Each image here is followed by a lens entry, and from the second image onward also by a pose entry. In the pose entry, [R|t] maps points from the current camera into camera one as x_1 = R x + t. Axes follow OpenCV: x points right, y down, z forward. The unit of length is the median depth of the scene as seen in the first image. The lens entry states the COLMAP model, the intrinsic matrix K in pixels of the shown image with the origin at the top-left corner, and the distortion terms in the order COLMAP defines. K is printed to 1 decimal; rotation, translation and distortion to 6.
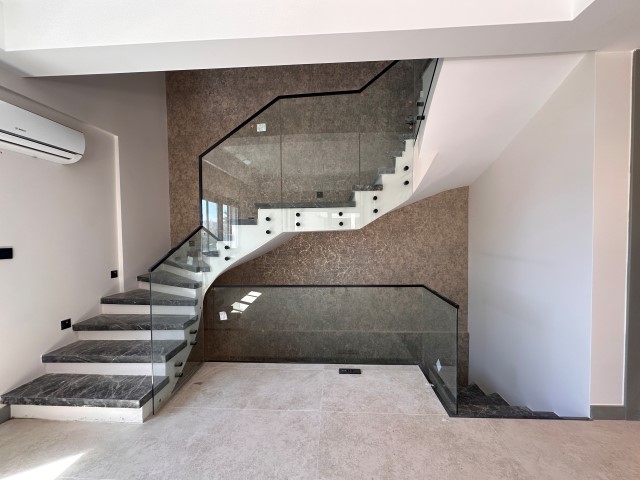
lens RADIAL K [[256.0, 0, 320.5], [0, 256.0, 239.3], [0, 0, 1]] dist [-0.006681, -0.000201]
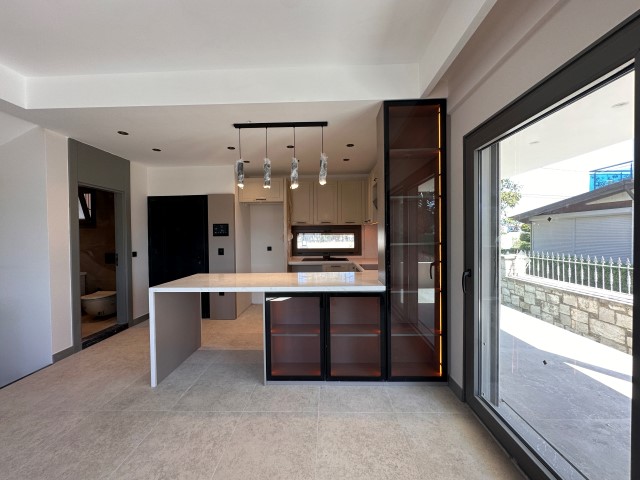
lens RADIAL K [[256.0, 0, 320.9], [0, 256.0, 239.4], [0, 0, 1]] dist [-0.006681, -0.000201]
pose [[-0.022553, -0.000270, 0.999746, -0.522475], [0.048787, 0.998808, 0.001370, 0.028391], [-0.998555, 0.048805, -0.022513, -0.640387]]
